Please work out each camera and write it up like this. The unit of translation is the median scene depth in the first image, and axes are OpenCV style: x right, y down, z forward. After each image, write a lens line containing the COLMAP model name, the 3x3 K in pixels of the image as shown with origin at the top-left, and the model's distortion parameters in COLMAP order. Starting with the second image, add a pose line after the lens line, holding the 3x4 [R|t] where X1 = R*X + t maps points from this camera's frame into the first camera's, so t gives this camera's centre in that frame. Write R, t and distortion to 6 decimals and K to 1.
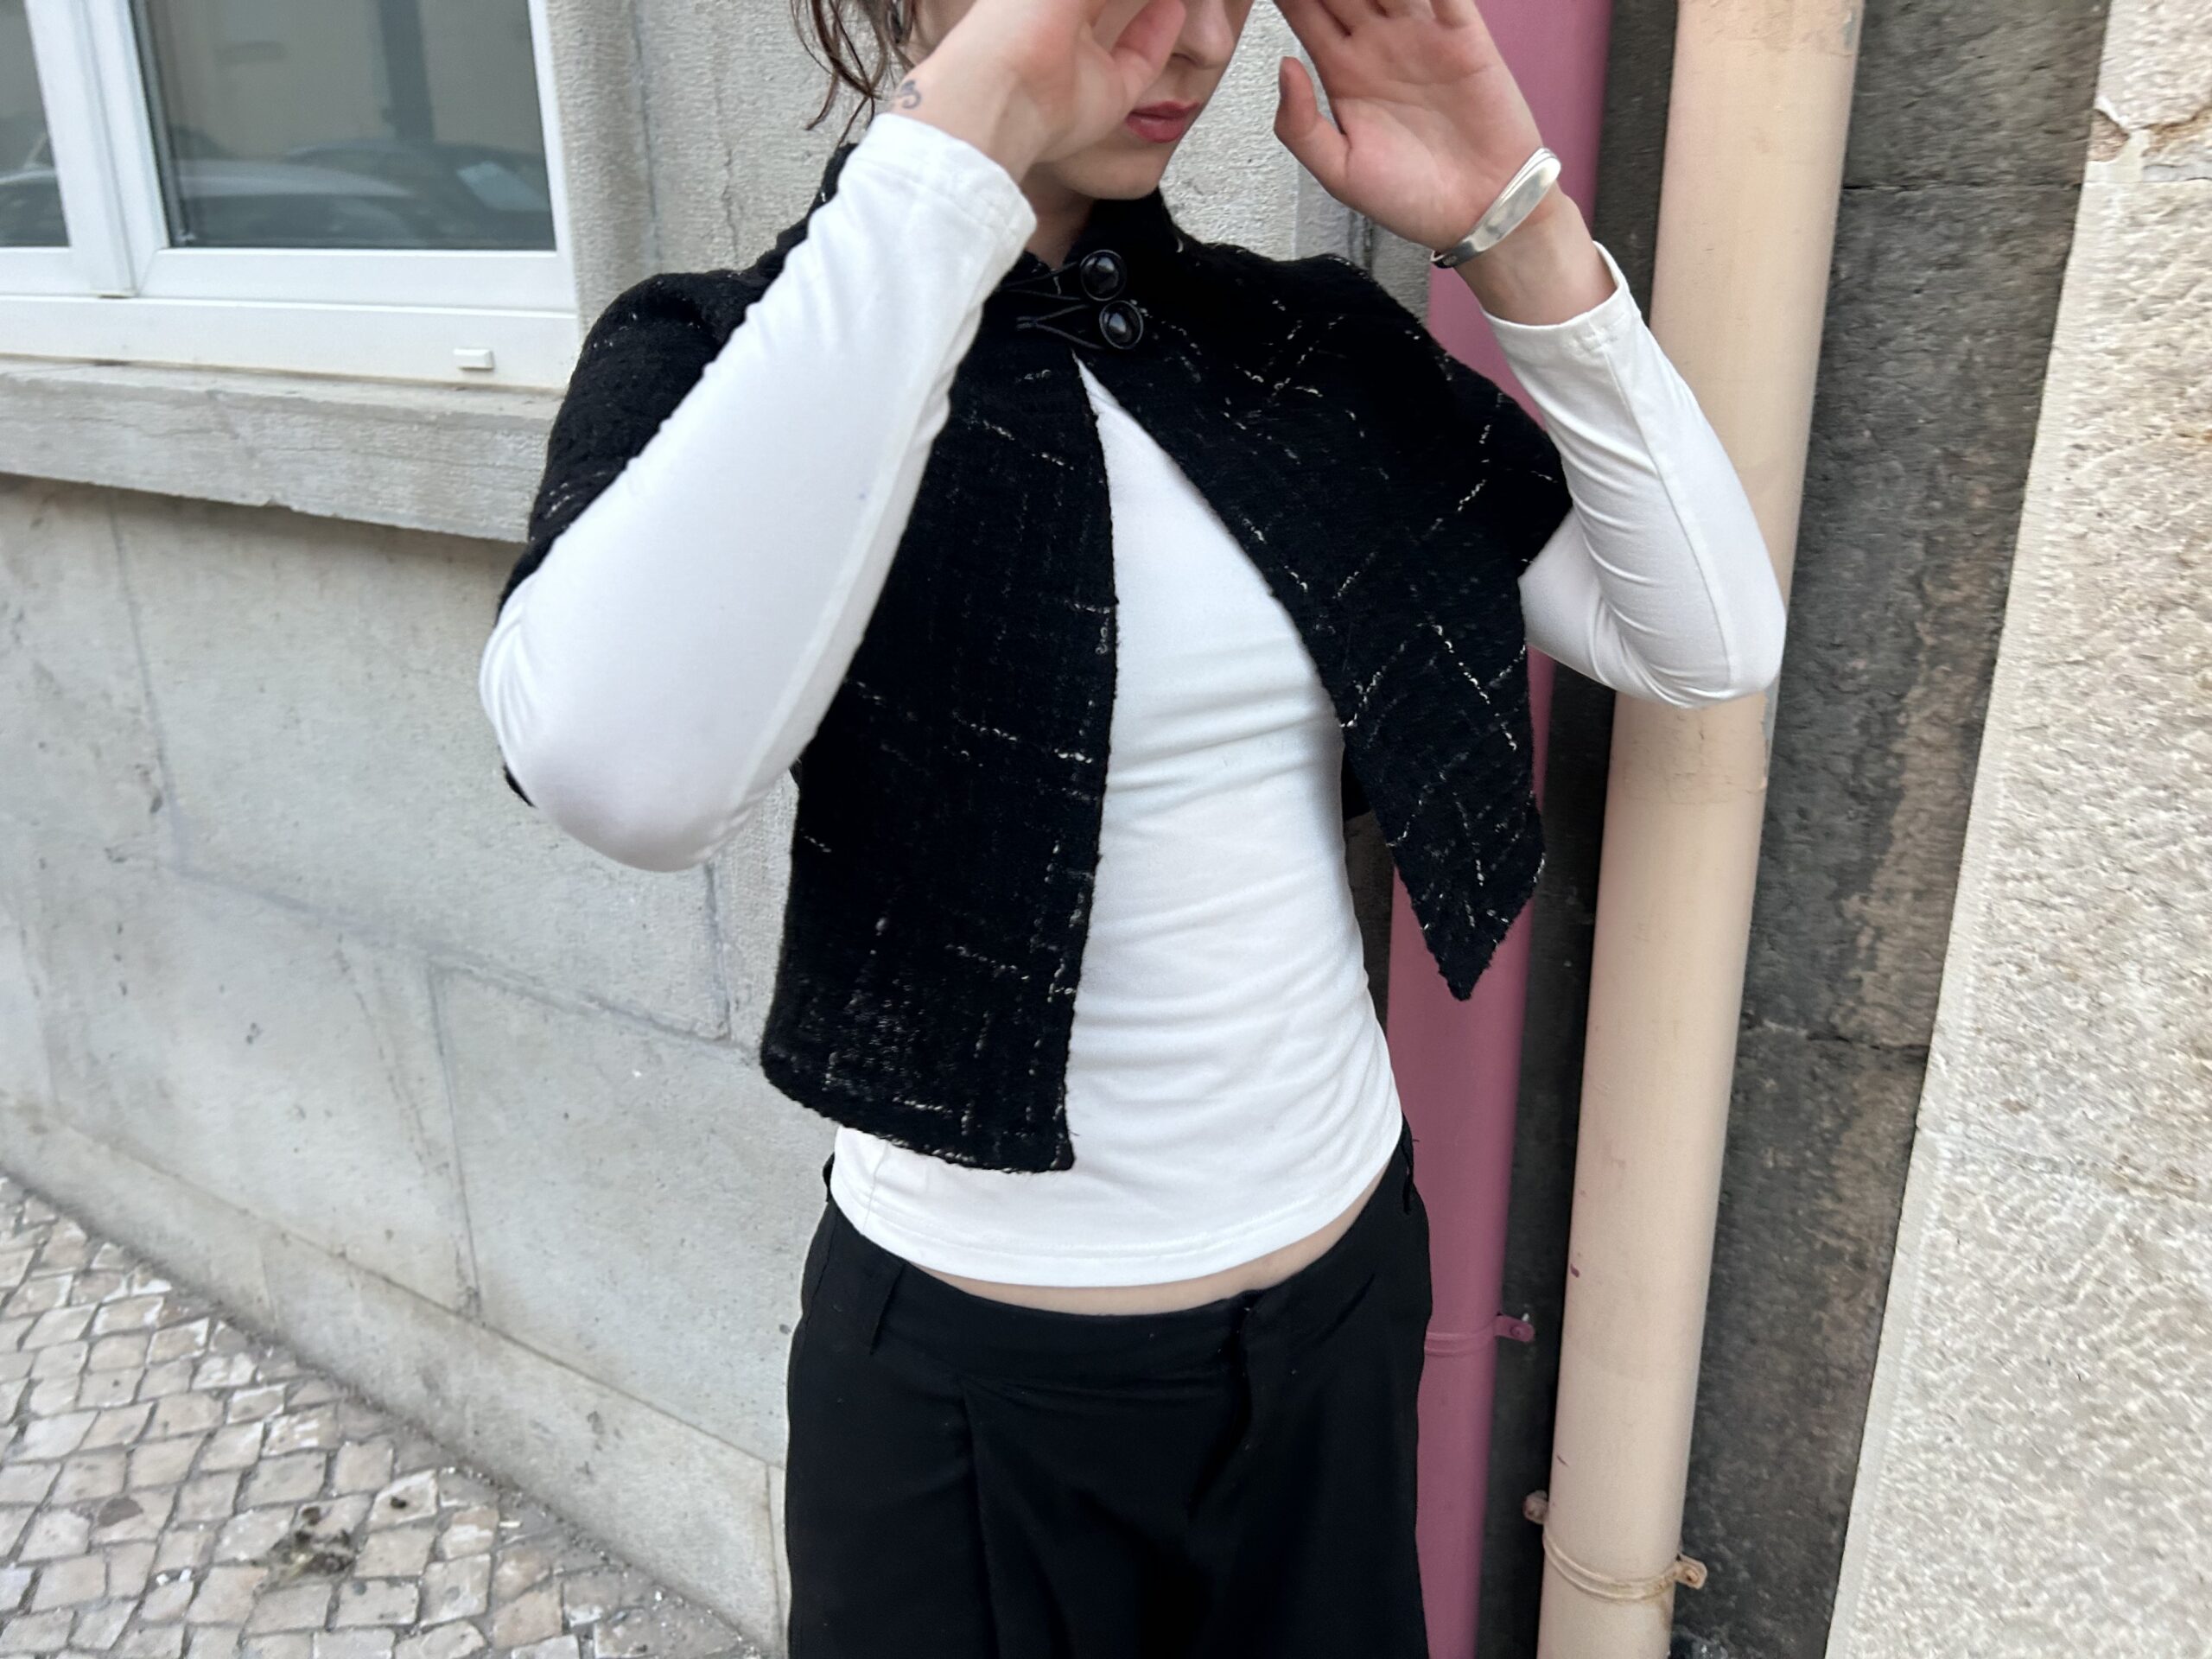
lens RADIAL K [[1668.8, 0, 1112.8], [0, 1668.8, 825.7], [0, 0, 1]] dist [0.003746, -0.025480]
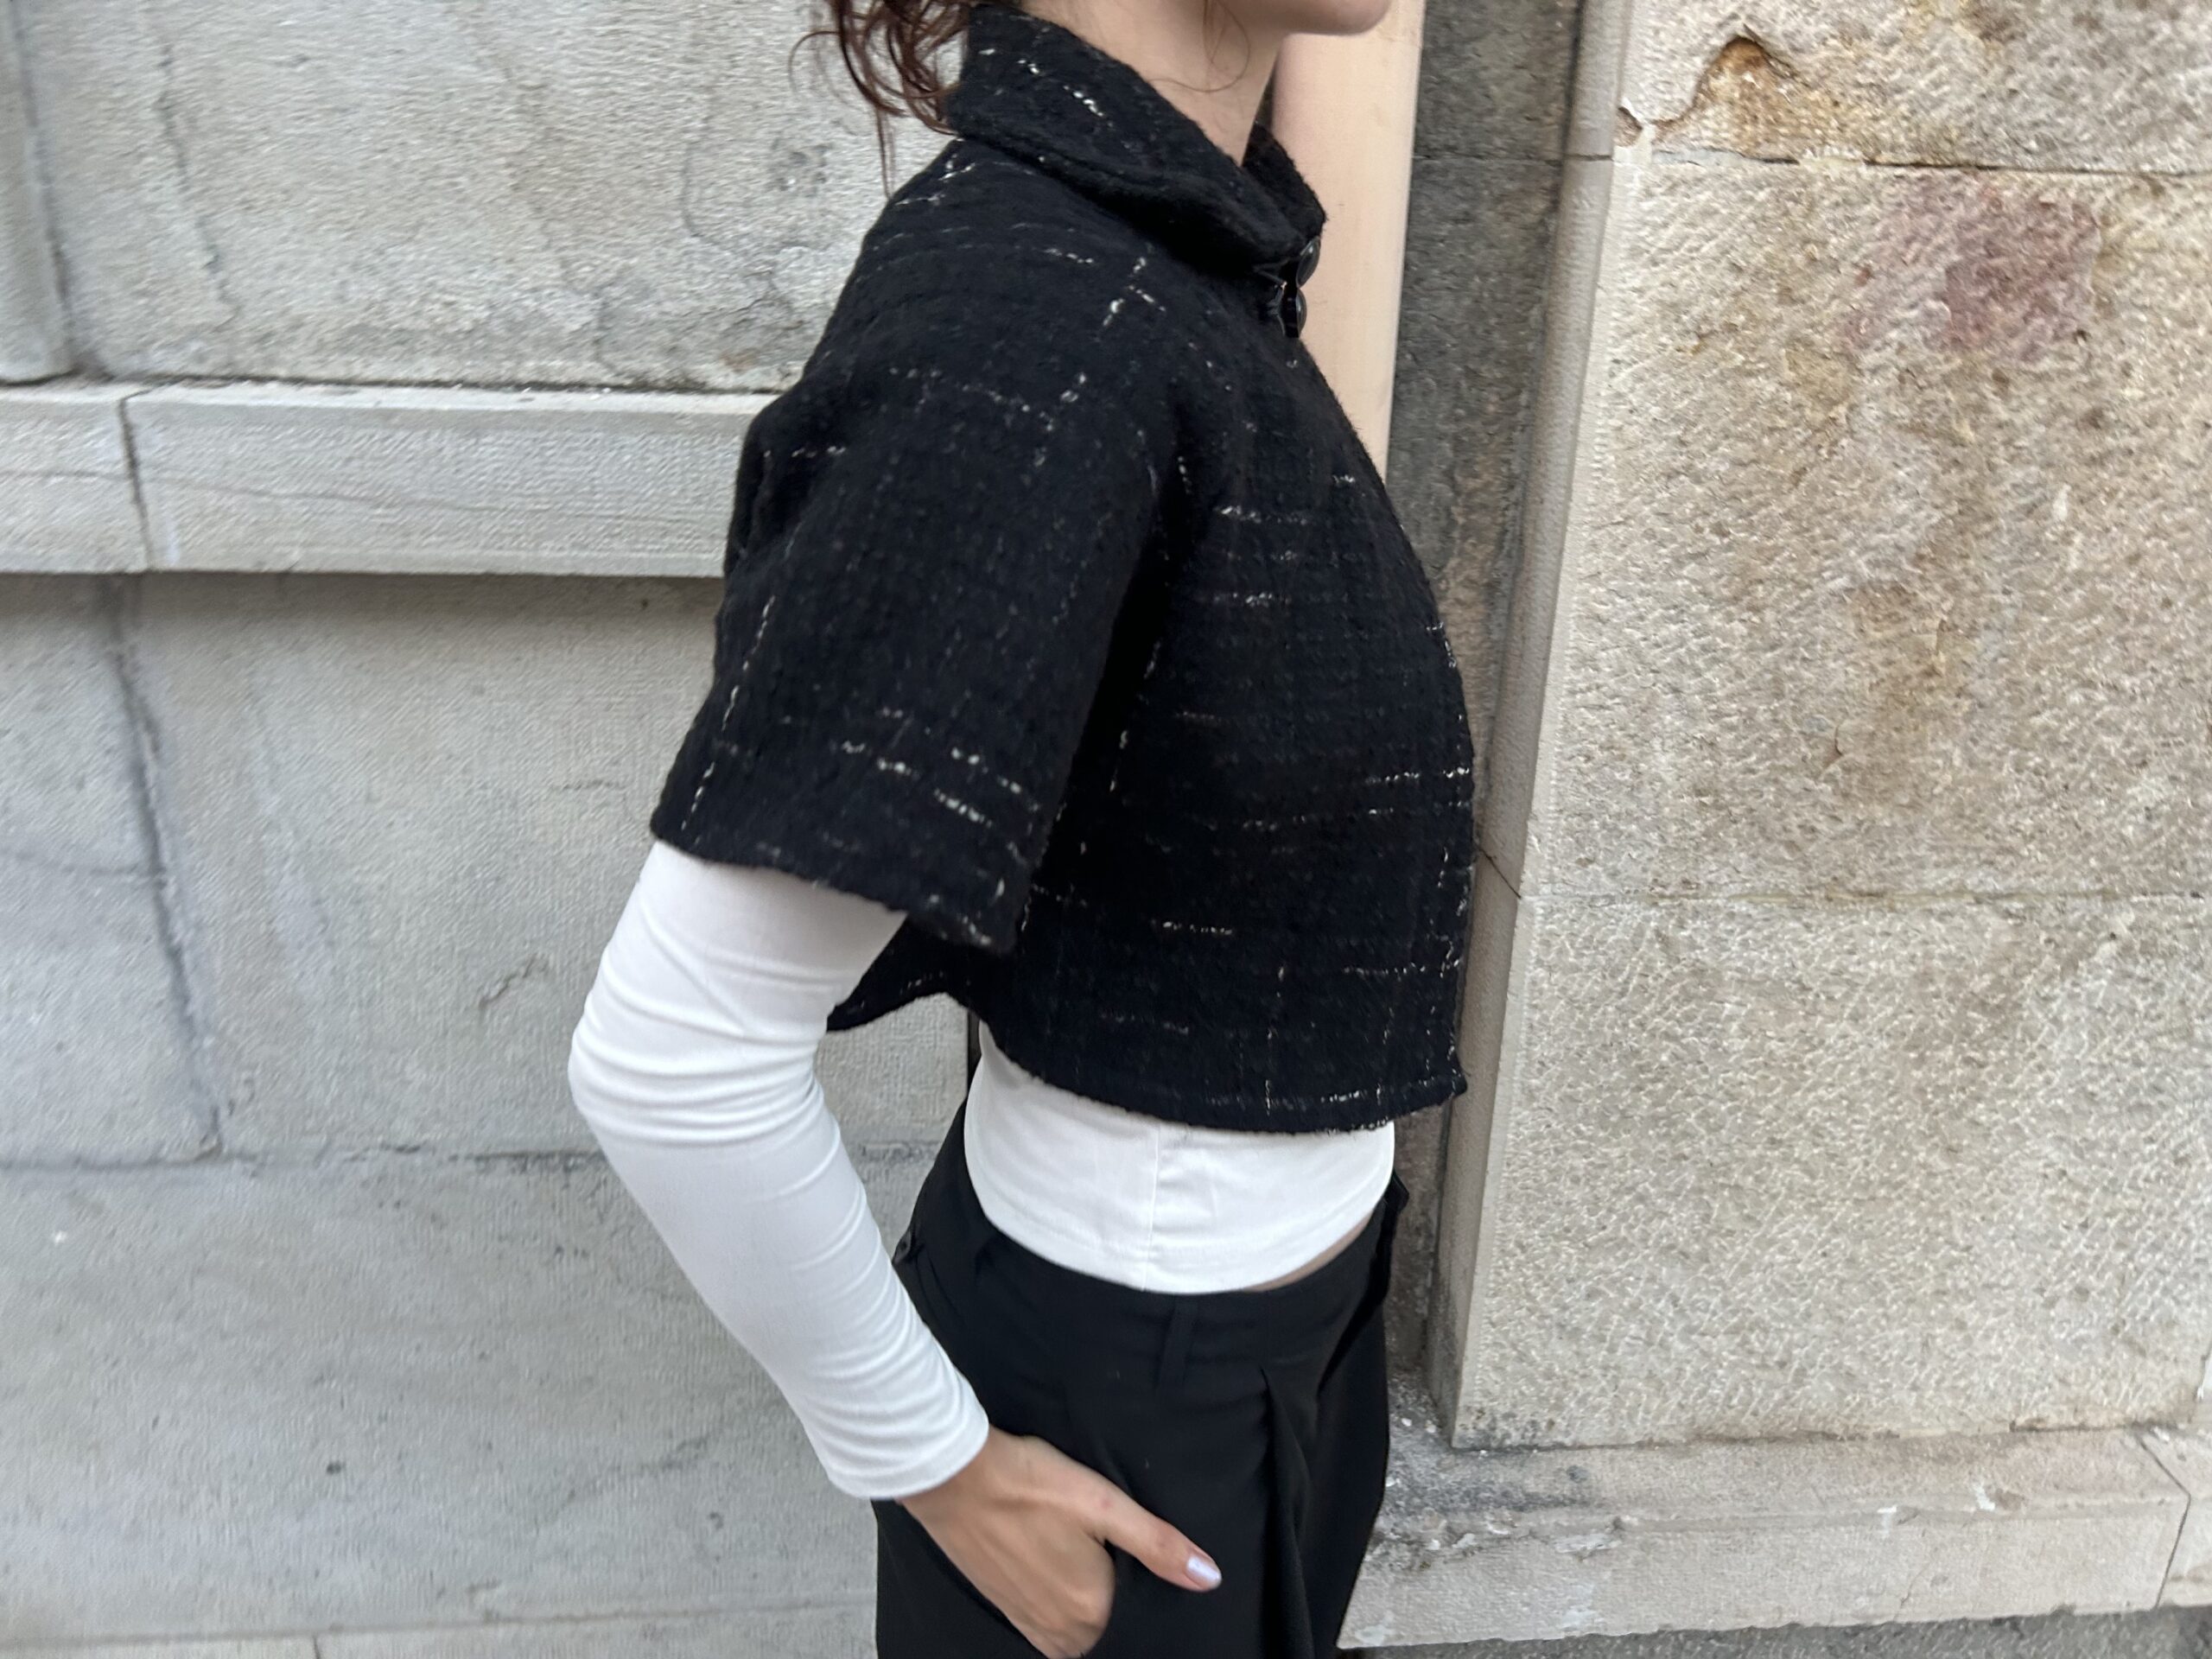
lens RADIAL K [[1668.8, 0, 1111.7], [0, 1668.8, 827.6], [0, 0, 1]] dist [0.003746, -0.025480]
pose [[0.795456, -0.193195, 0.574391, -0.515098], [0.170429, 0.980886, 0.093896, -0.047817], [-0.581552, 0.023203, 0.813178, 0.132306]]
